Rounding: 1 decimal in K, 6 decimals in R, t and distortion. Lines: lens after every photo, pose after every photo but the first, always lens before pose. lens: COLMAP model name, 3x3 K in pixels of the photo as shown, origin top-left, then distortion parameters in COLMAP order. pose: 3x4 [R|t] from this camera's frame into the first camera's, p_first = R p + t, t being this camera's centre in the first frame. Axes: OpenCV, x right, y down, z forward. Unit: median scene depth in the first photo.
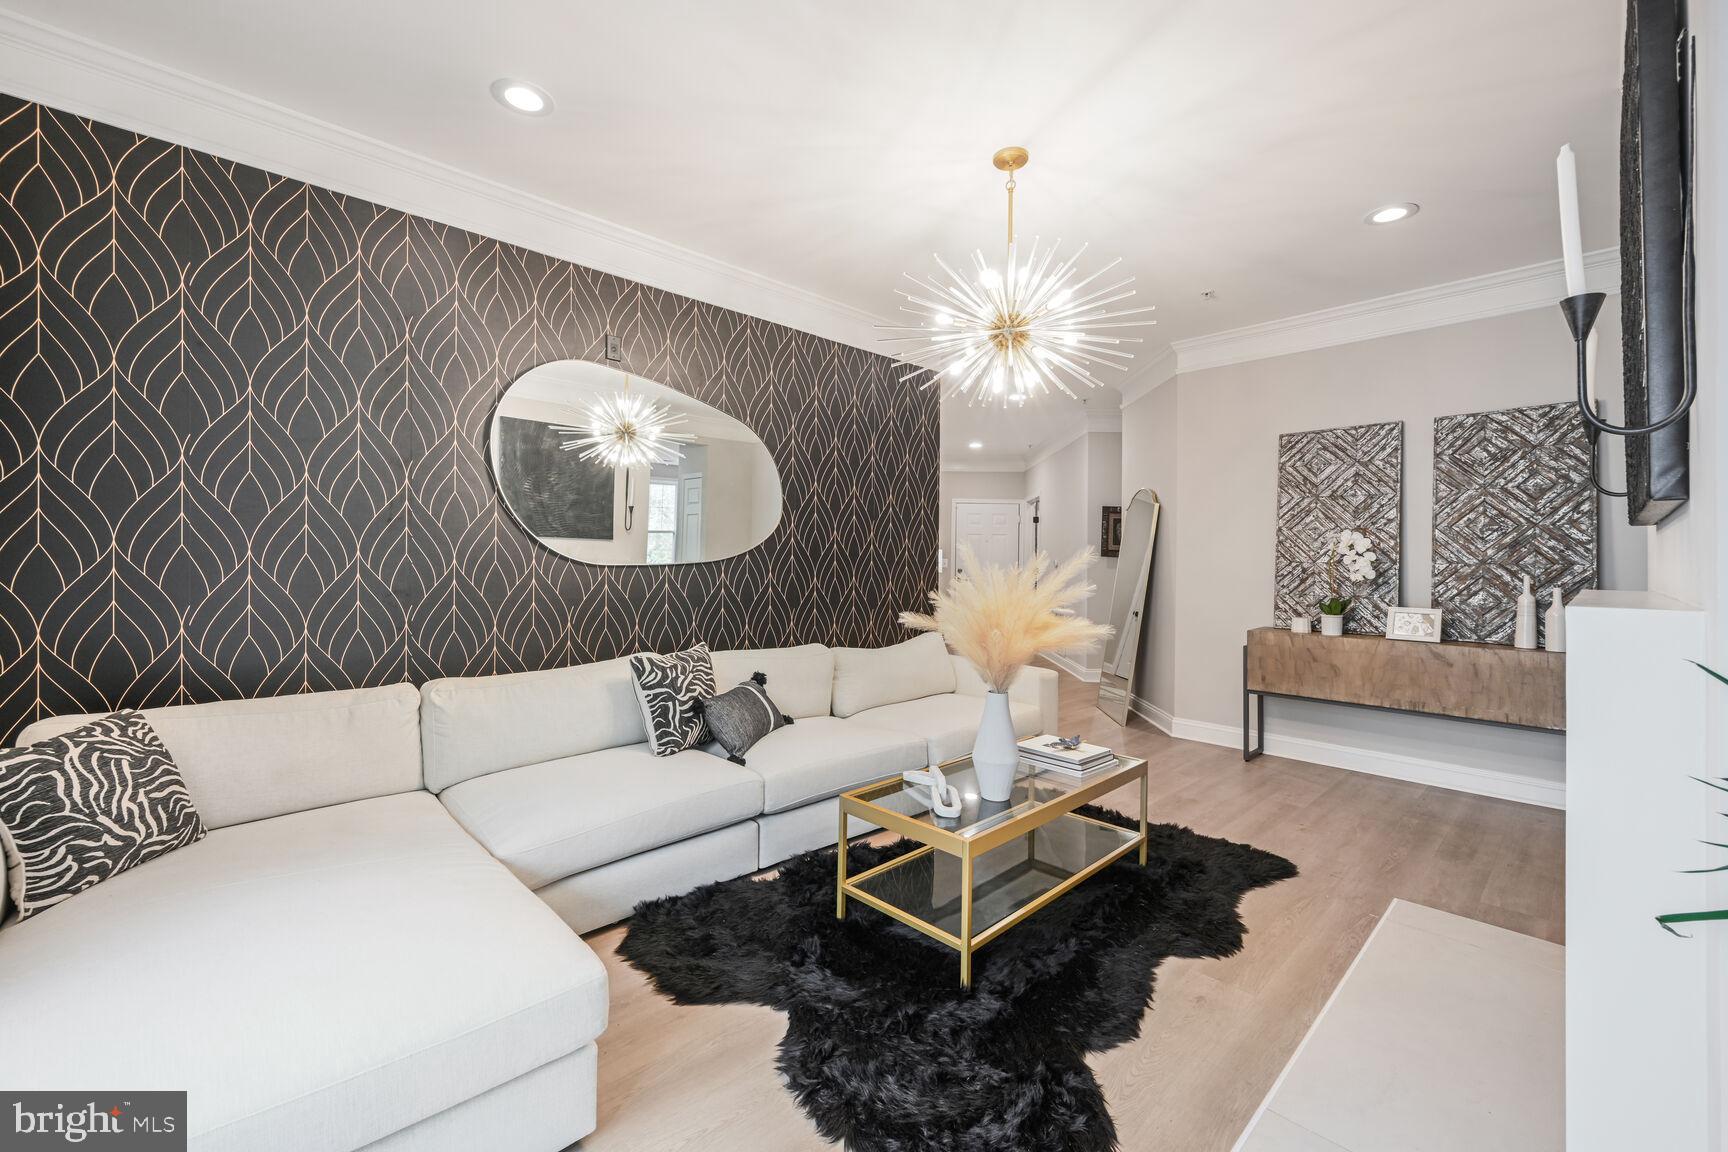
lens RADIAL K [[731.3, 0, 850.6], [0, 731.3, 551.6], [0, 0, 1]] dist [0.000422, 0.000068]
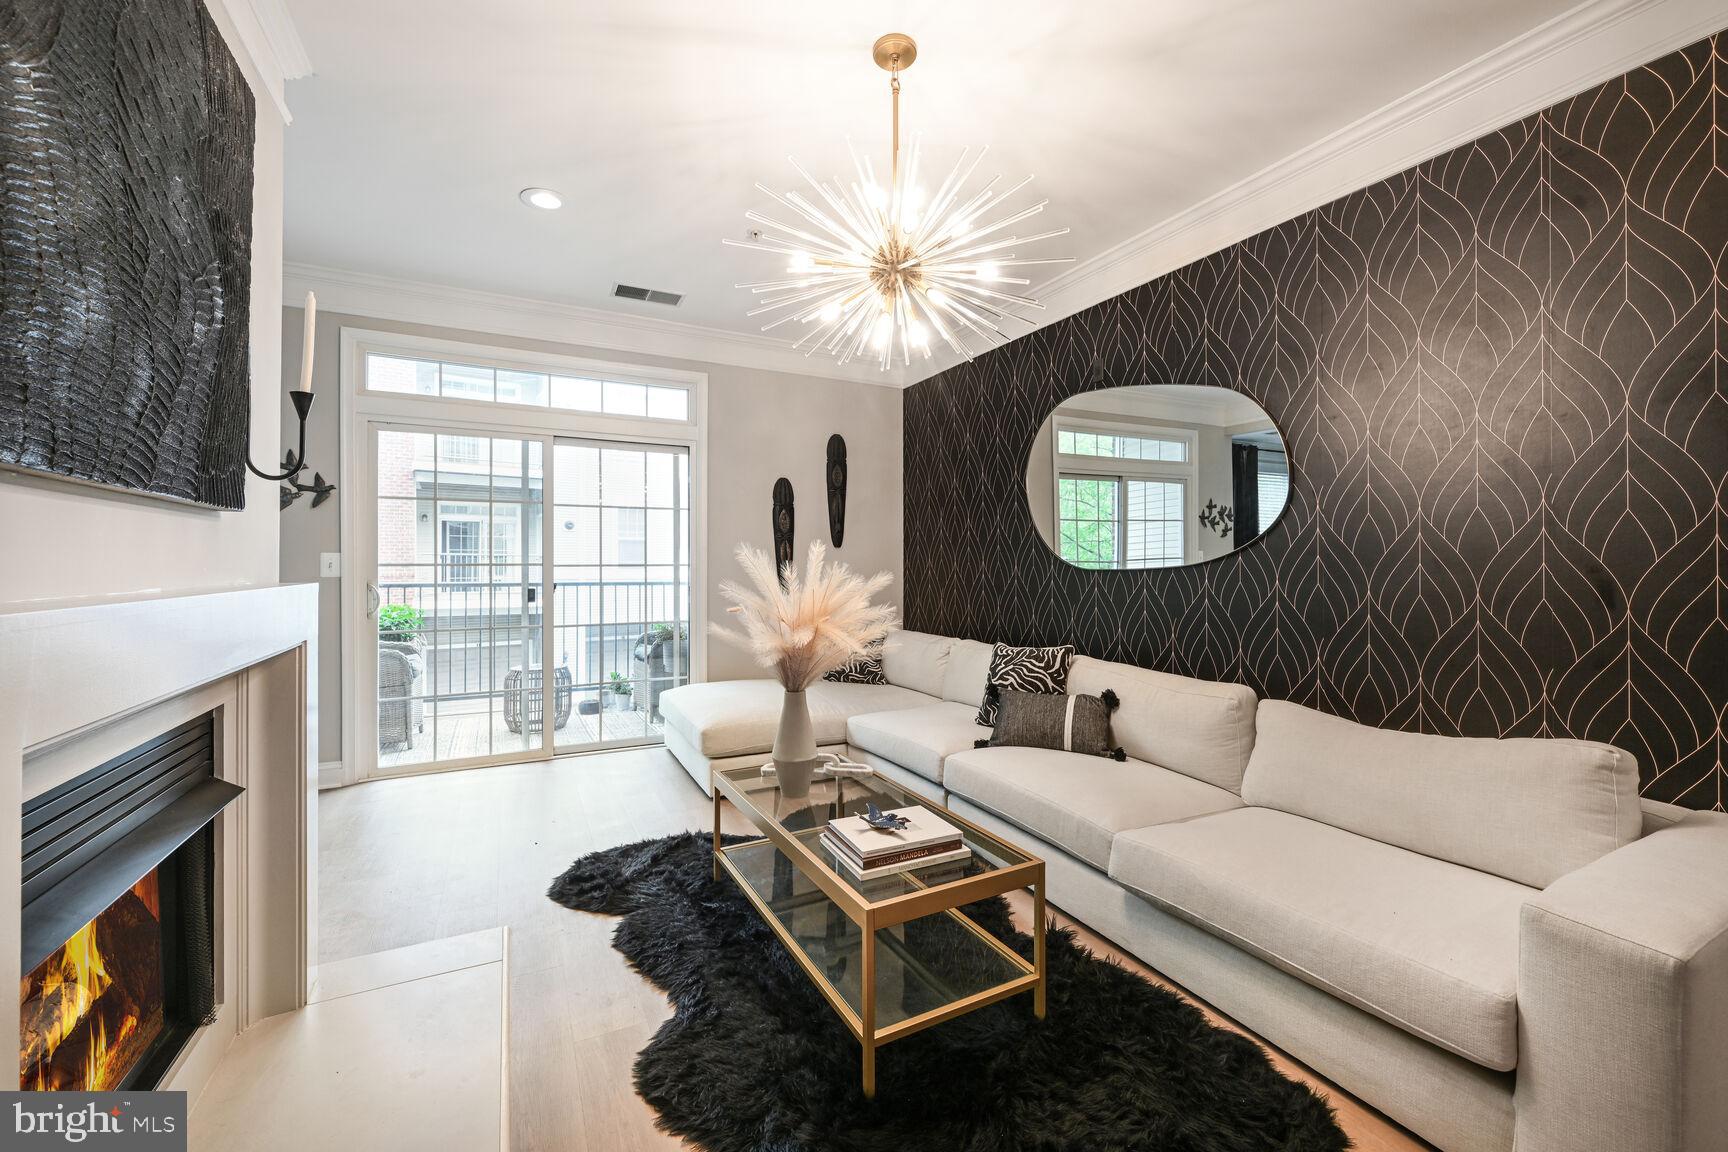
lens RADIAL K [[699.4, 0, 880.9], [0, 699.4, 578.8], [0, 0, 1]] dist [0.001104, 0.000165]
pose [[-0.272315, 0.008267, -0.962173, 0.784104], [0.001721, 0.999966, 0.008105, 0.023900], [0.962207, 0.000551, -0.272320, 0.987453]]
